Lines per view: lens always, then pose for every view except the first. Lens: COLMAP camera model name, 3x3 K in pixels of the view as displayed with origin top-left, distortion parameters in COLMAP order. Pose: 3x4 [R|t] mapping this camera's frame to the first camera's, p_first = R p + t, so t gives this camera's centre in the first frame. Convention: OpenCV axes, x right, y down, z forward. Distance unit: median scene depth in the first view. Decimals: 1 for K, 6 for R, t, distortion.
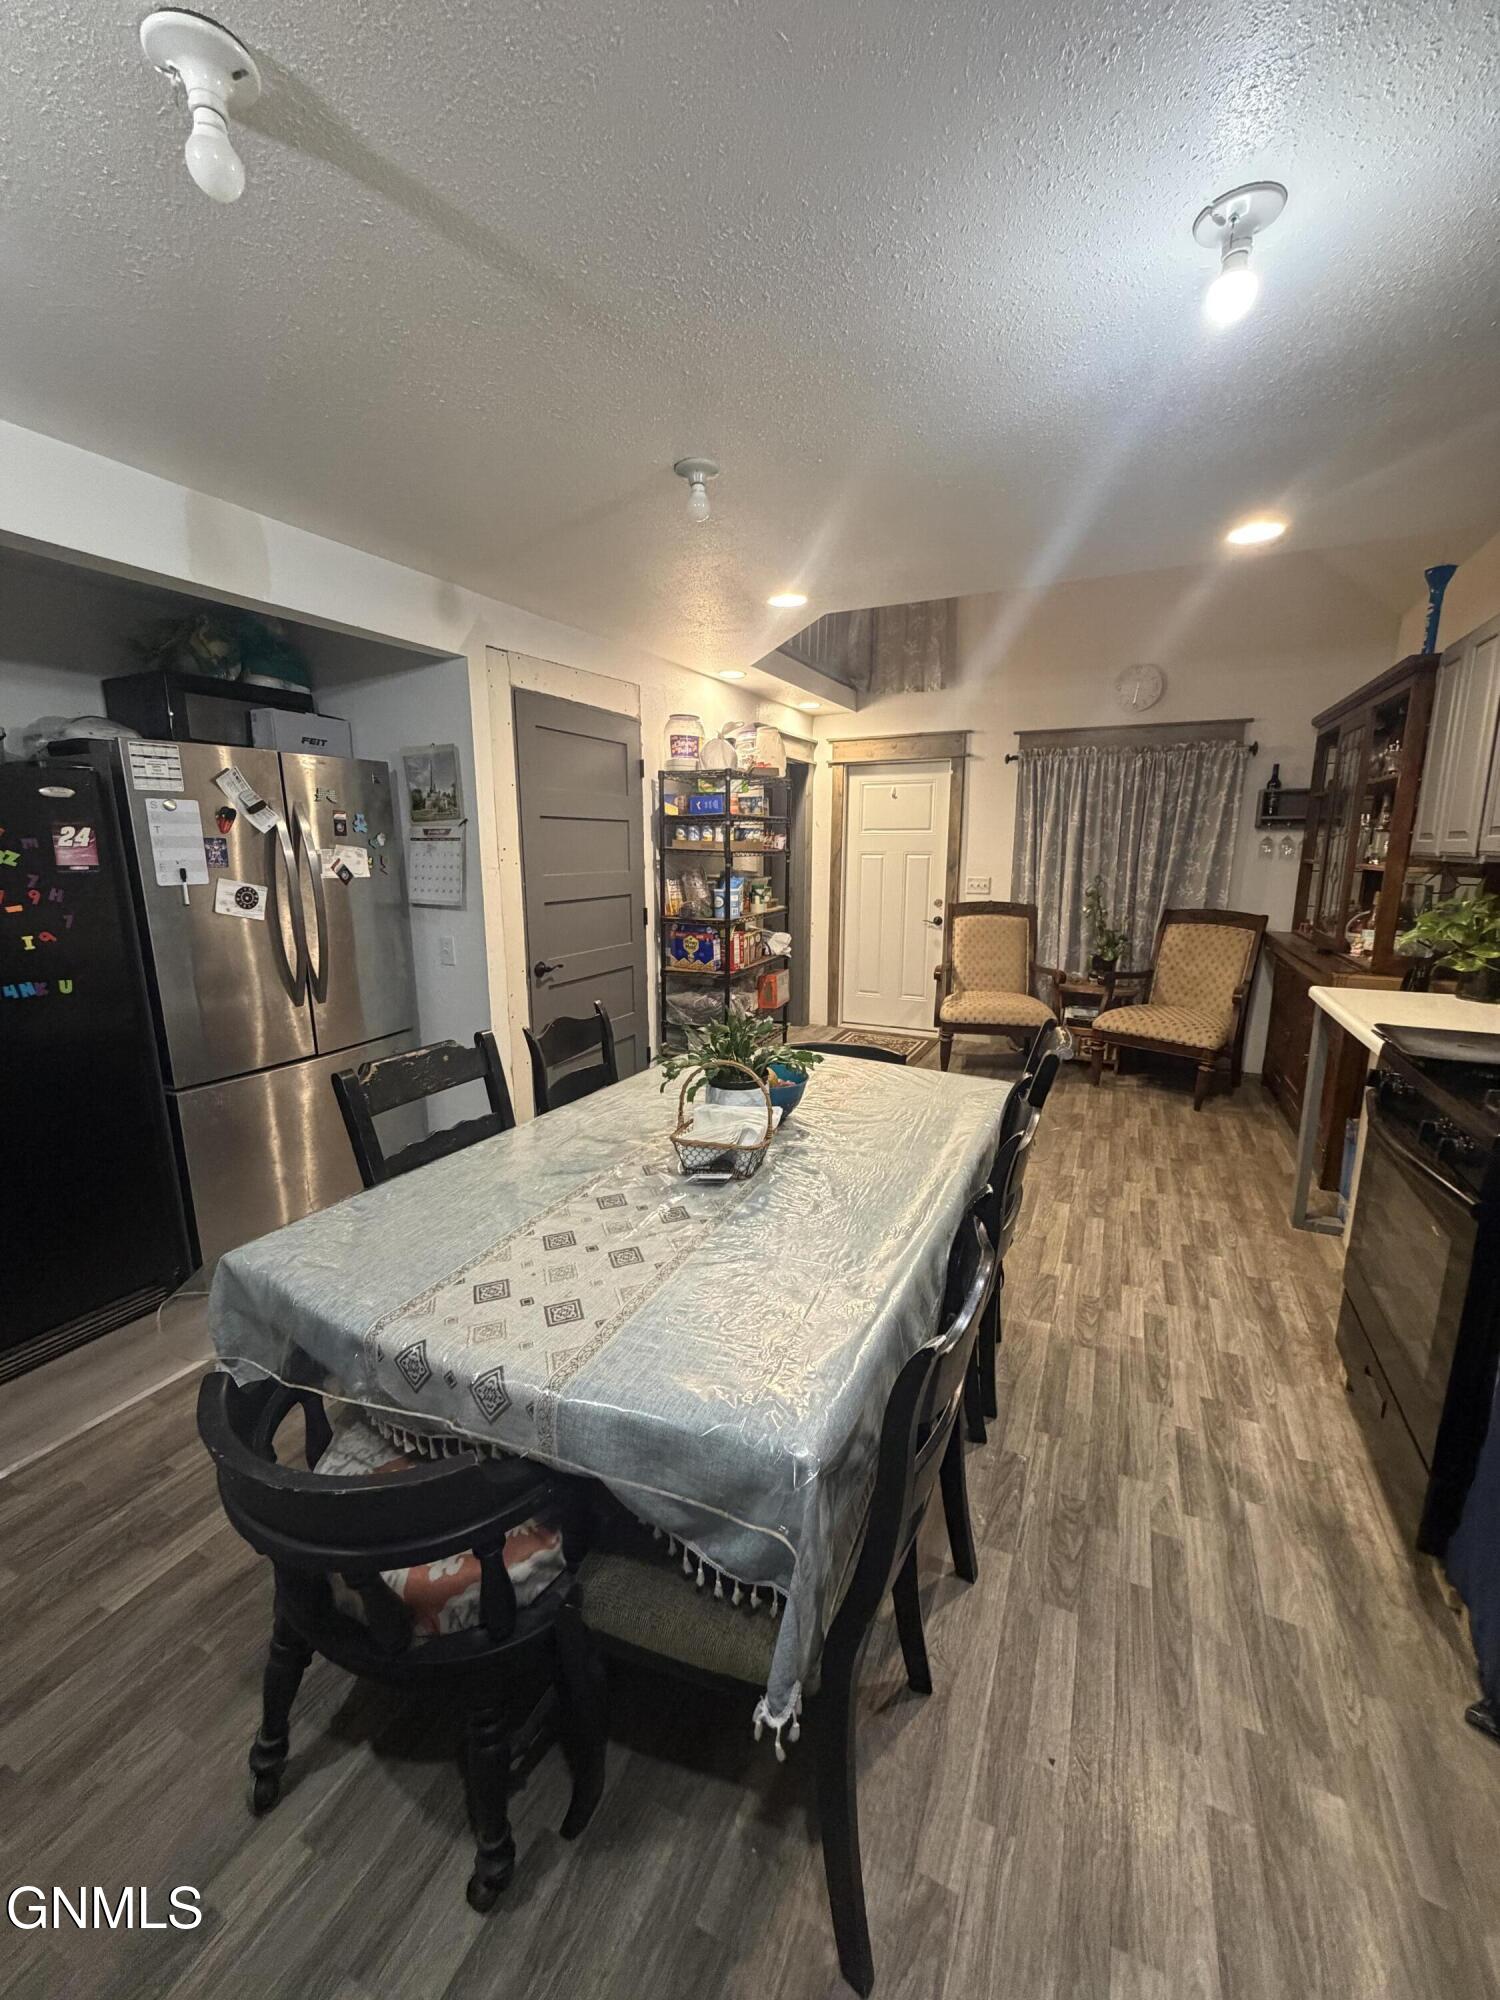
lens RADIAL K [[800.1, 0, 748.5], [0, 800.1, 995.9], [0, 0, 1]] dist [0.001326, -0.000030]
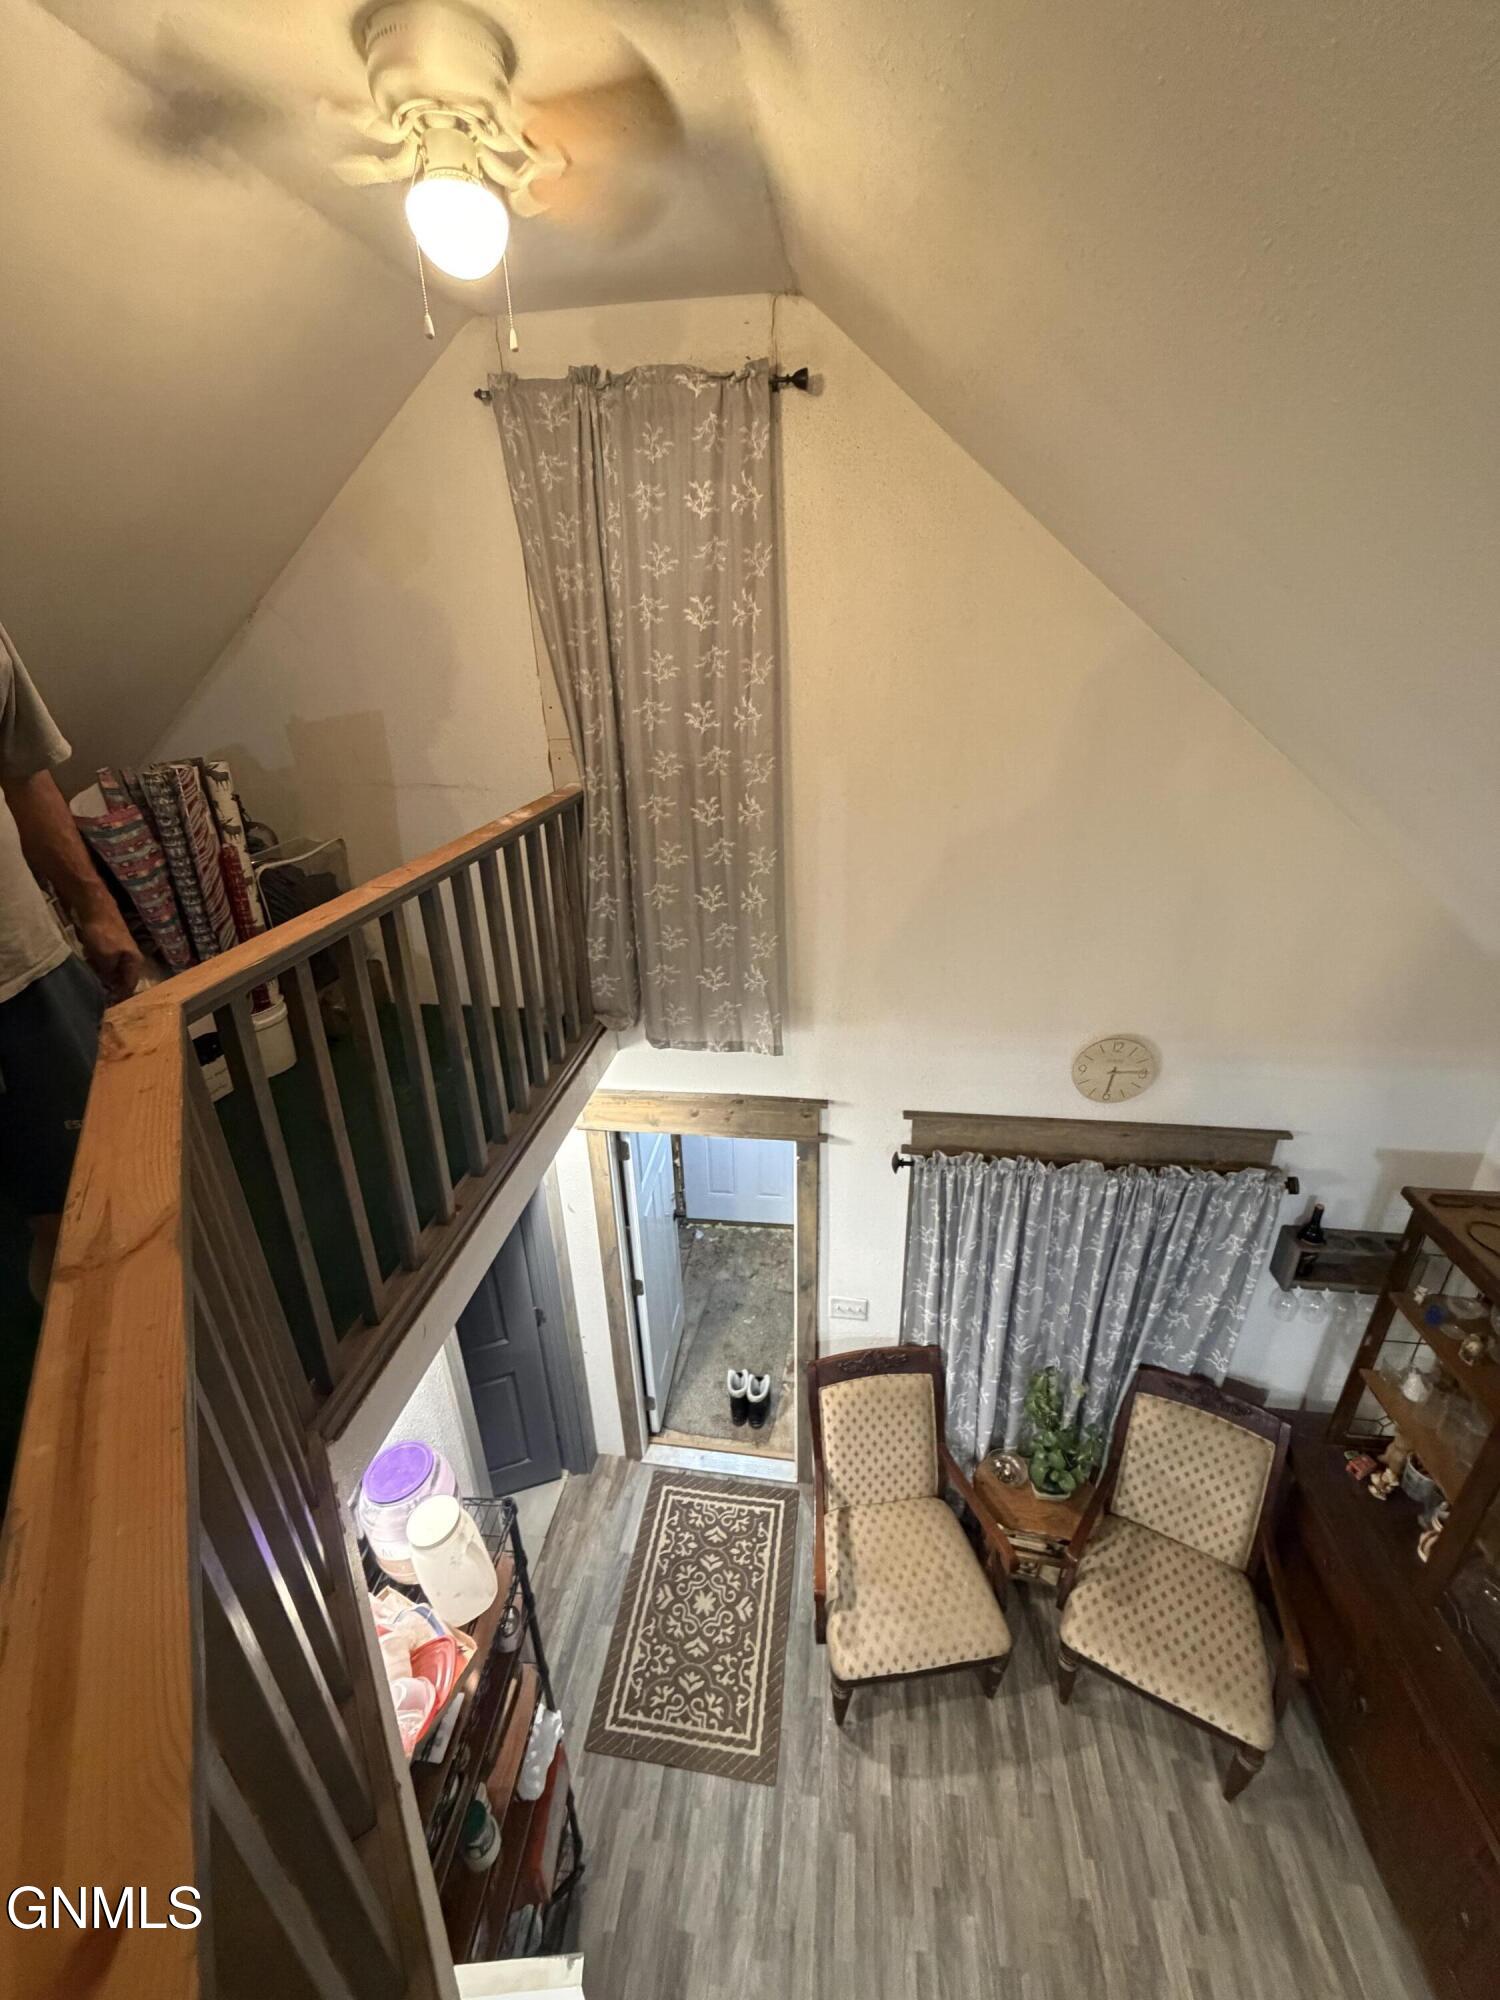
lens RADIAL K [[800.1, 0, 746.9], [0, 800.1, 993.6], [0, 0, 1]] dist [0.001326, -0.000030]
pose [[0.952849, -0.142479, 0.267914, 0.091288], [0.081059, 0.970341, 0.227746, -0.592517], [-0.292417, -0.195291, 0.936138, 0.553709]]
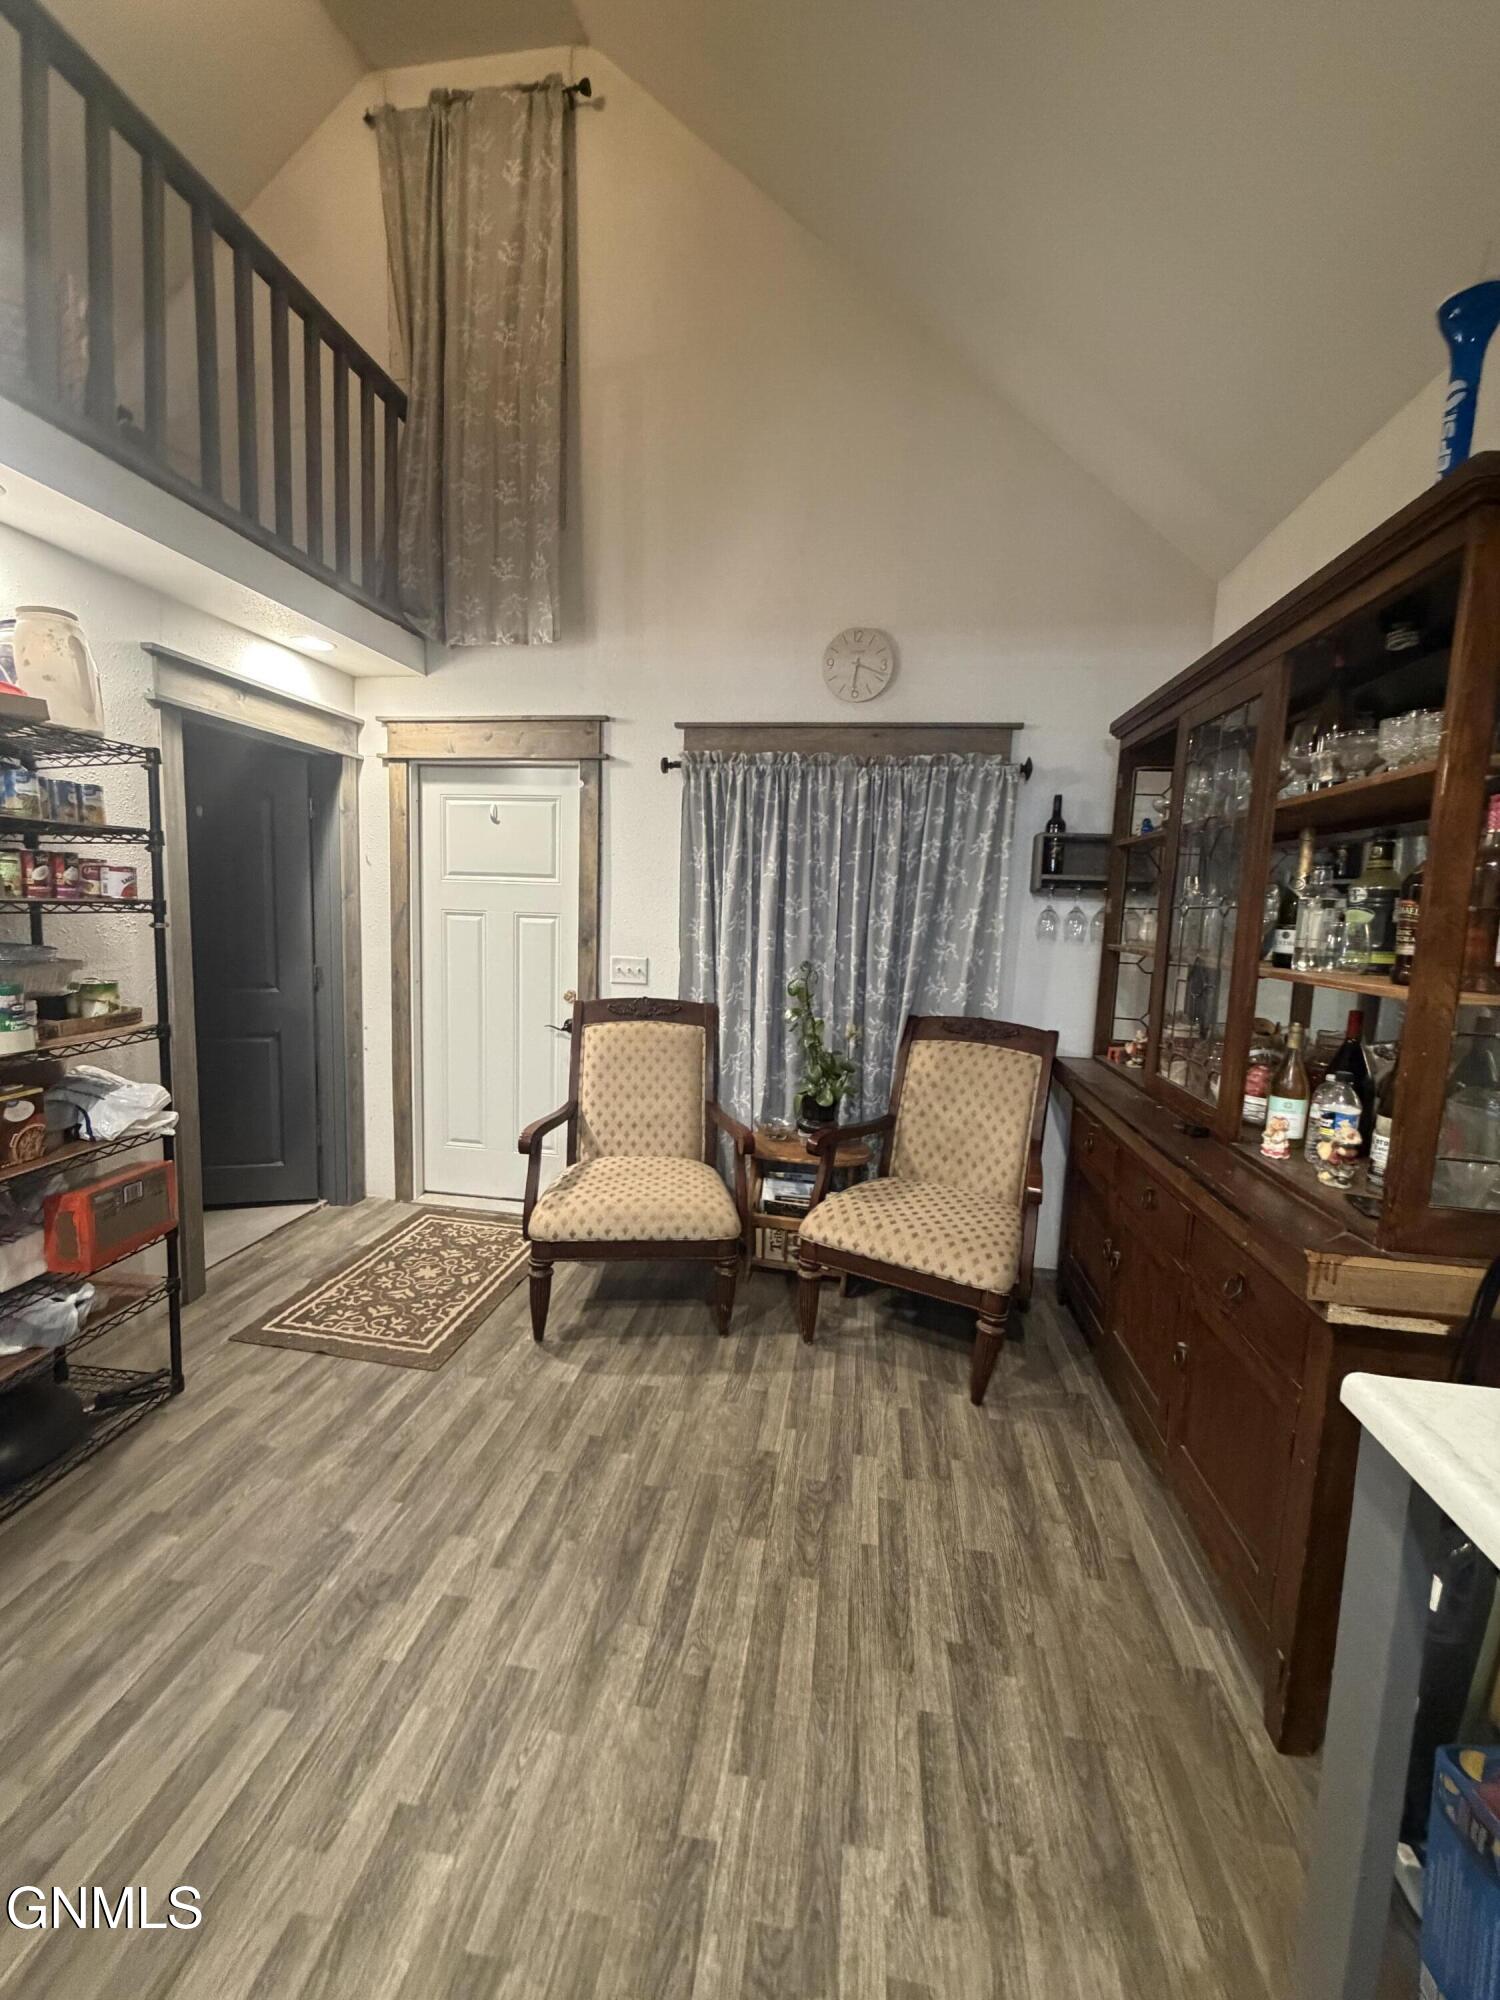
lens RADIAL K [[800.1, 0, 750.4], [0, 800.1, 993.3], [0, 0, 1]] dist [0.001326, -0.000030]
pose [[0.957311, 0.001385, 0.289058, 0.225920], [0.019644, 0.997365, -0.069837, -0.086472], [-0.288393, 0.072534, 0.954761, 0.446316]]
